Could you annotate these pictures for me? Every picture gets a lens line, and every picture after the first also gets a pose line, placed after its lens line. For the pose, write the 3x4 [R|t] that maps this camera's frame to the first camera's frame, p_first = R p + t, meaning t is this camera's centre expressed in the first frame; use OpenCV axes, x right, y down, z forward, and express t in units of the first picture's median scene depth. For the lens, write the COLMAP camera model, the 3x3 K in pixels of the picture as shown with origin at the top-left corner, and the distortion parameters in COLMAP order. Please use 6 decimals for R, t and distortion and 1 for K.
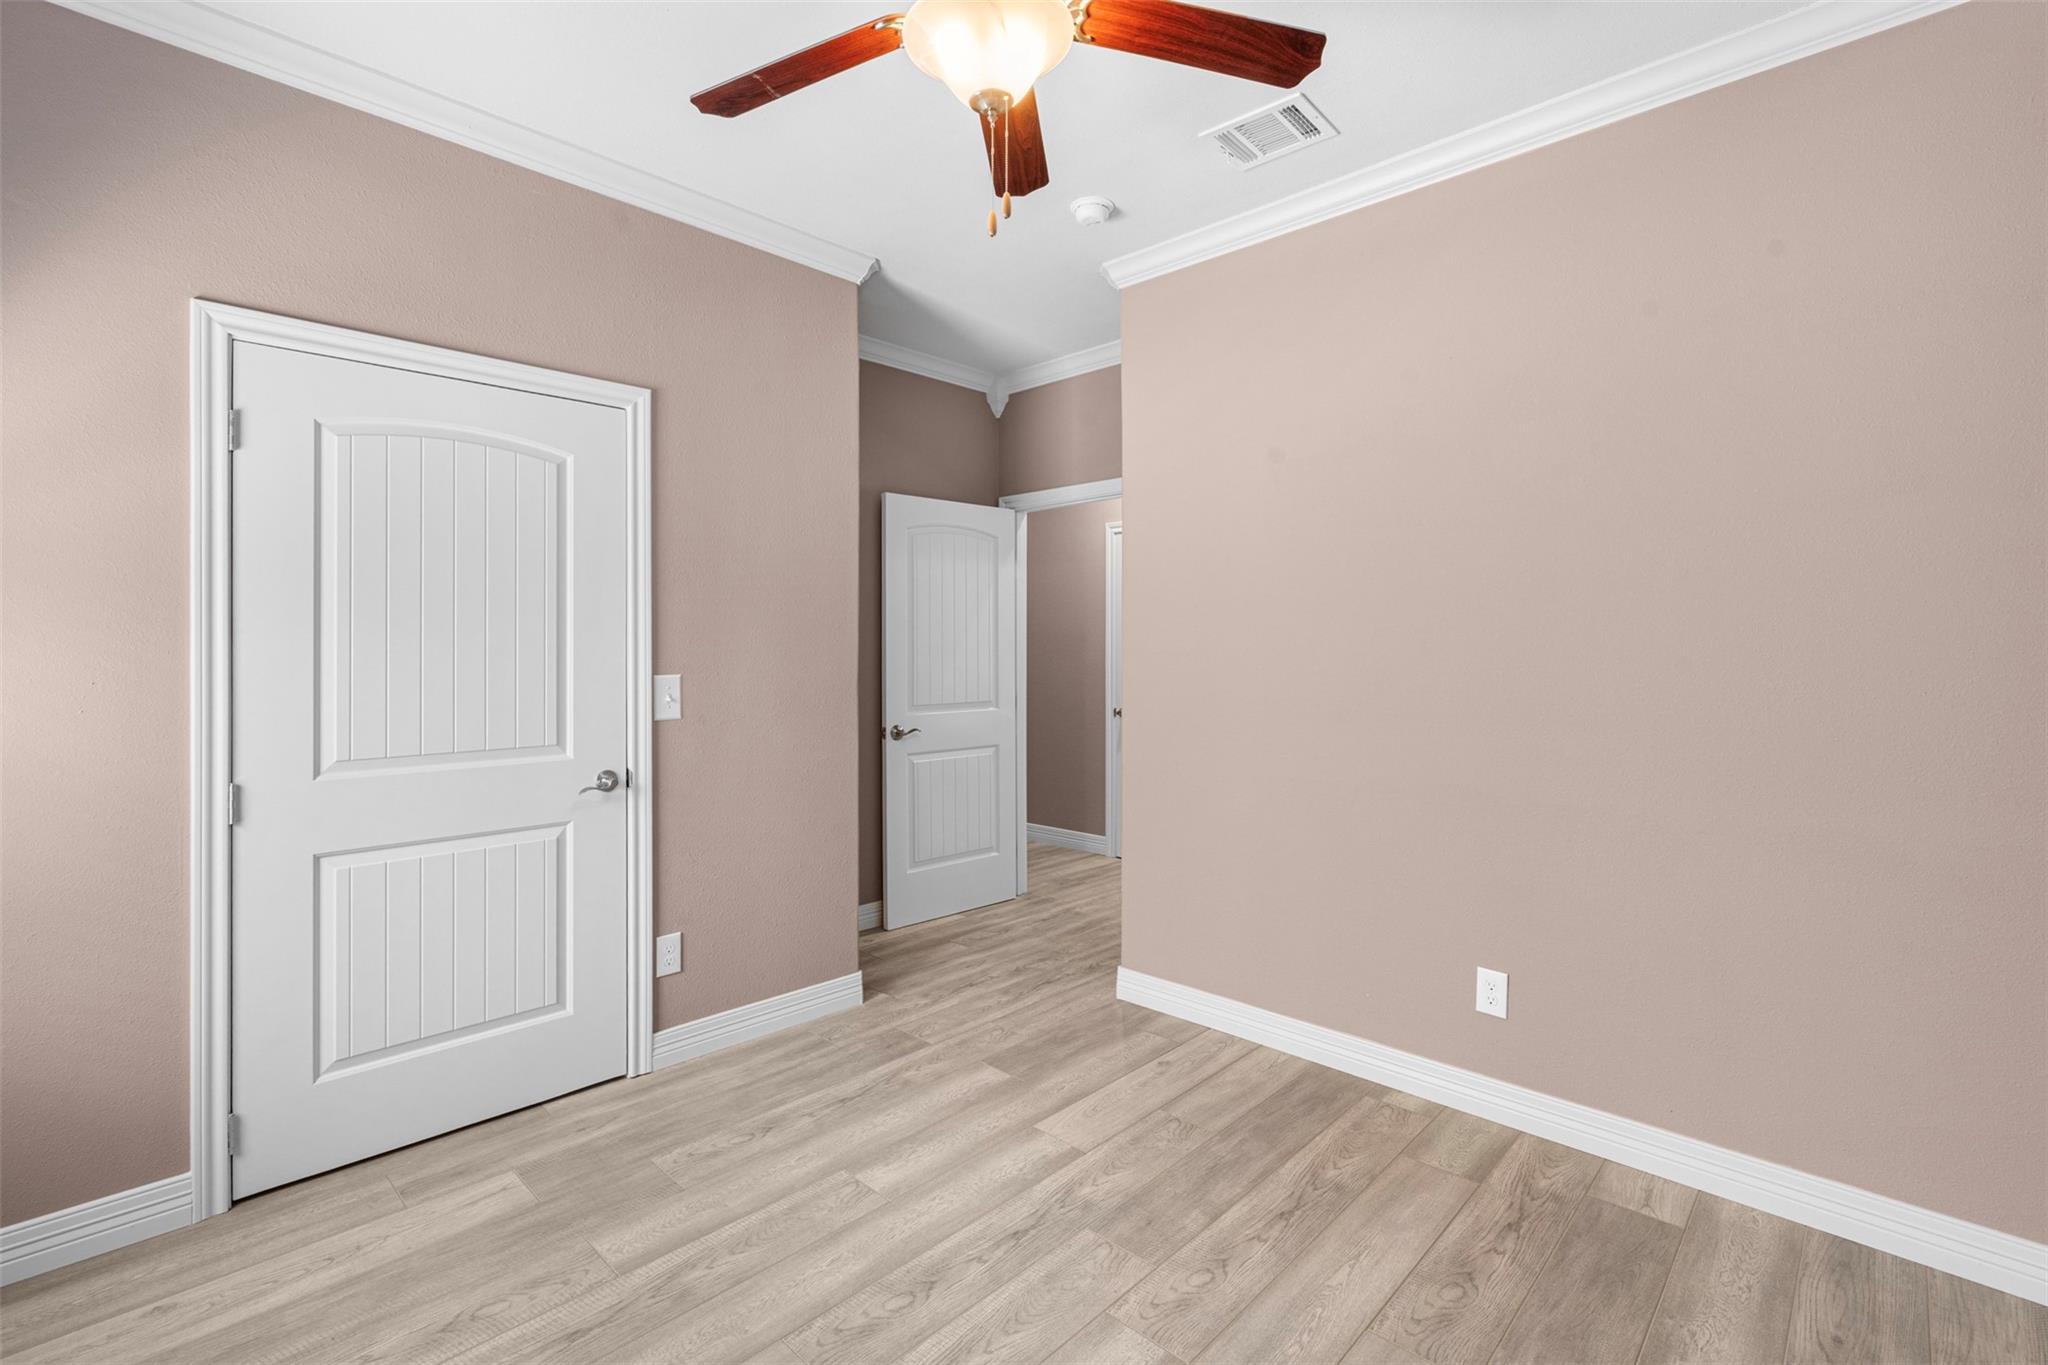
lens RADIAL K [[923.7, 0, 1016.1], [0, 923.7, 647.5], [0, 0, 1]] dist [-0.001762, 0.000189]
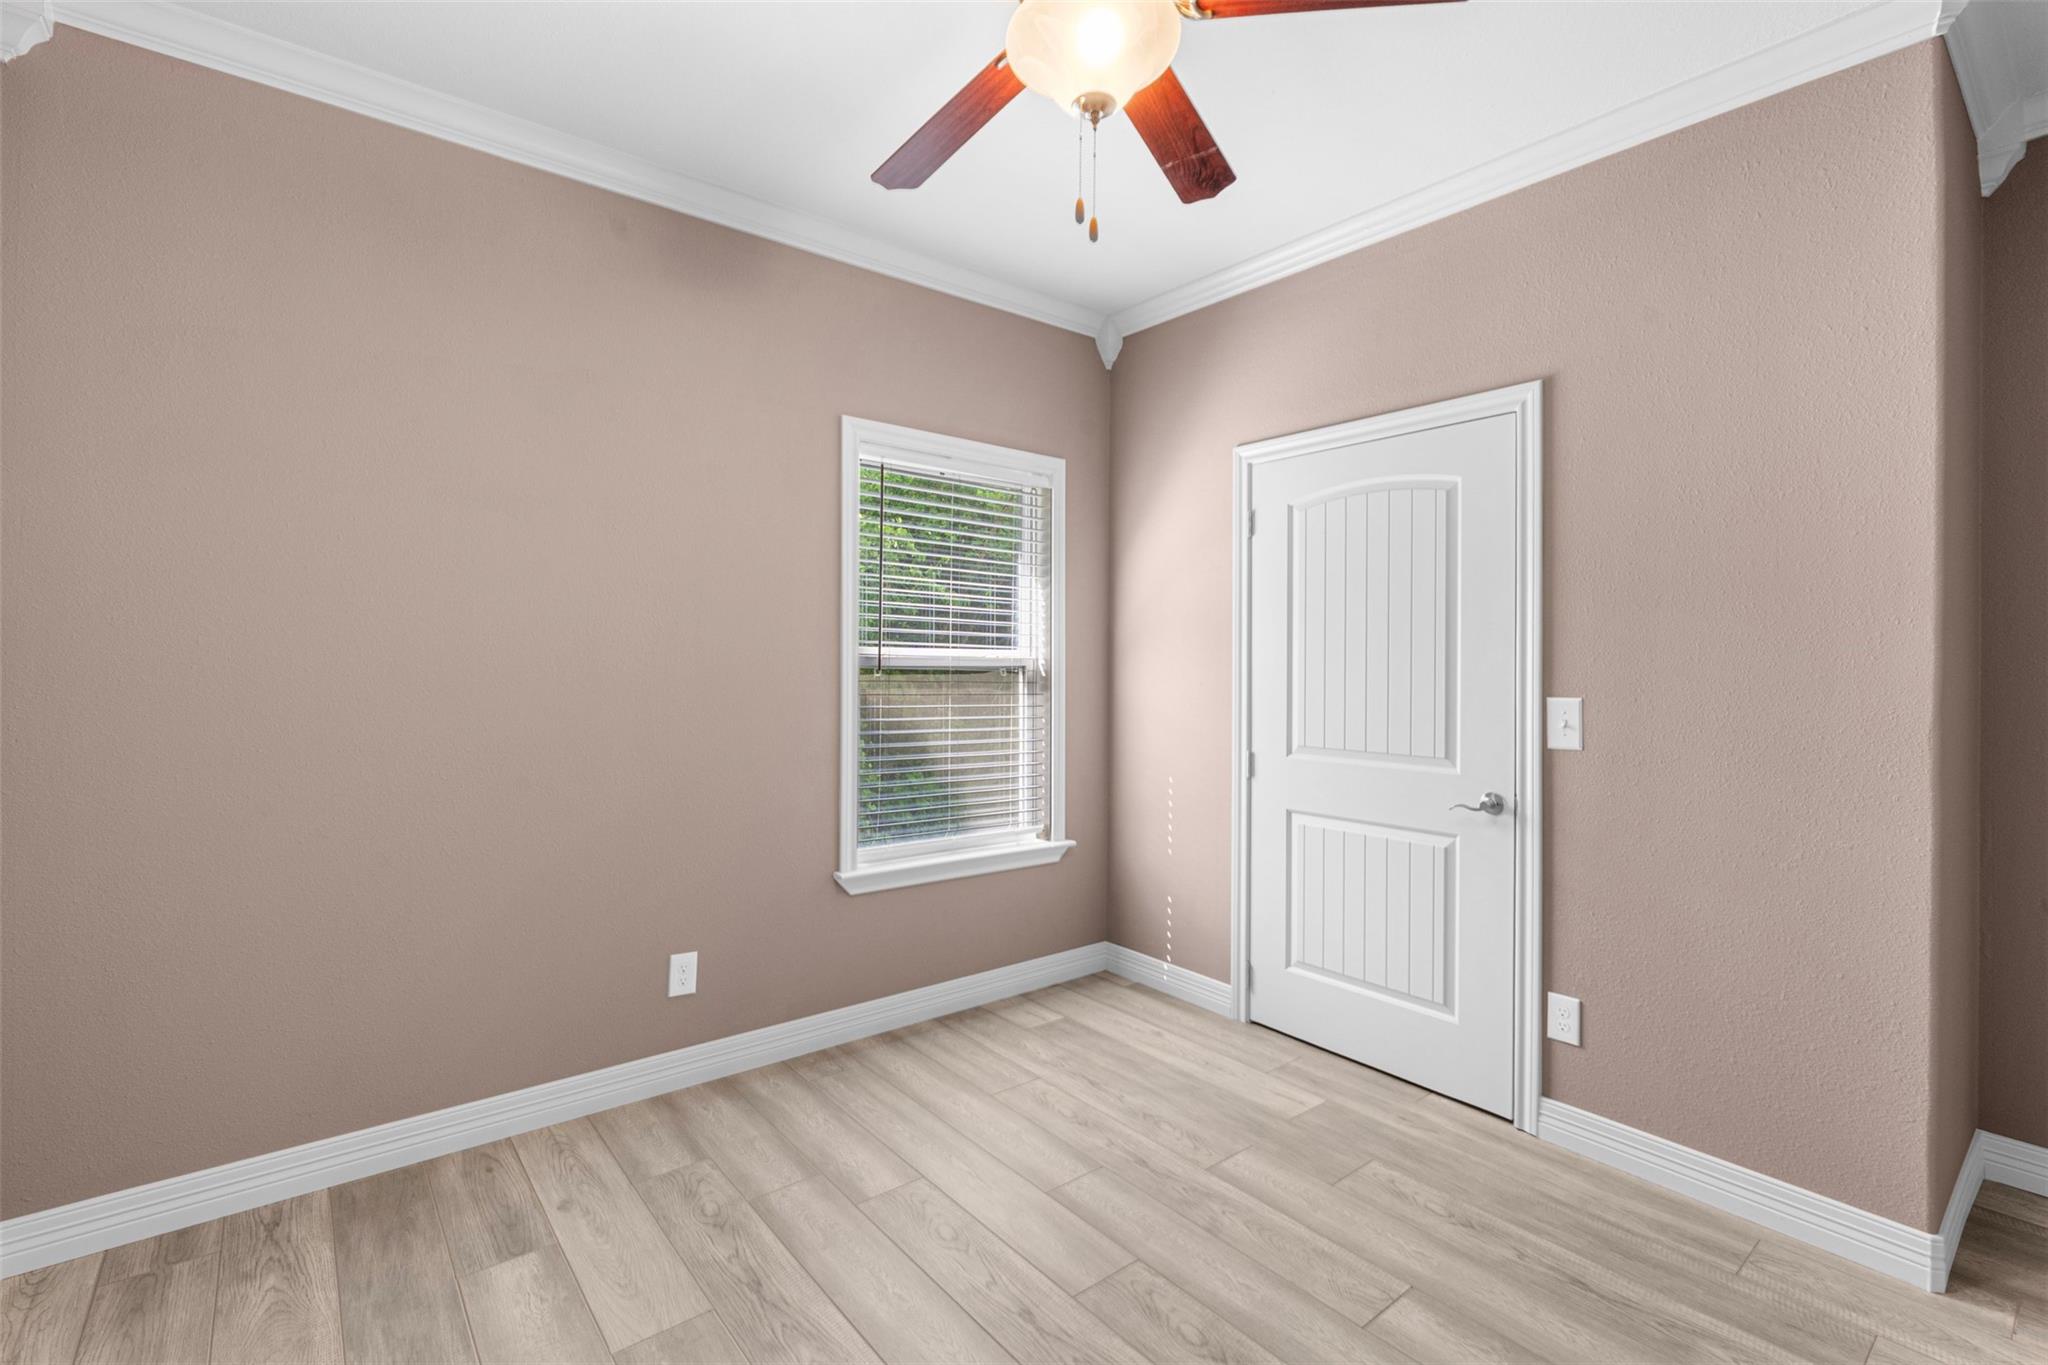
lens RADIAL K [[923.7, 0, 1025.2], [0, 923.7, 669.3], [0, 0, 1]] dist [-0.001762, 0.000189]
pose [[-0.121935, 0.007254, -0.992512, 0.648033], [-0.008668, 0.999927, 0.008373, -0.000182], [0.992500, 0.009624, -0.121864, 0.707830]]
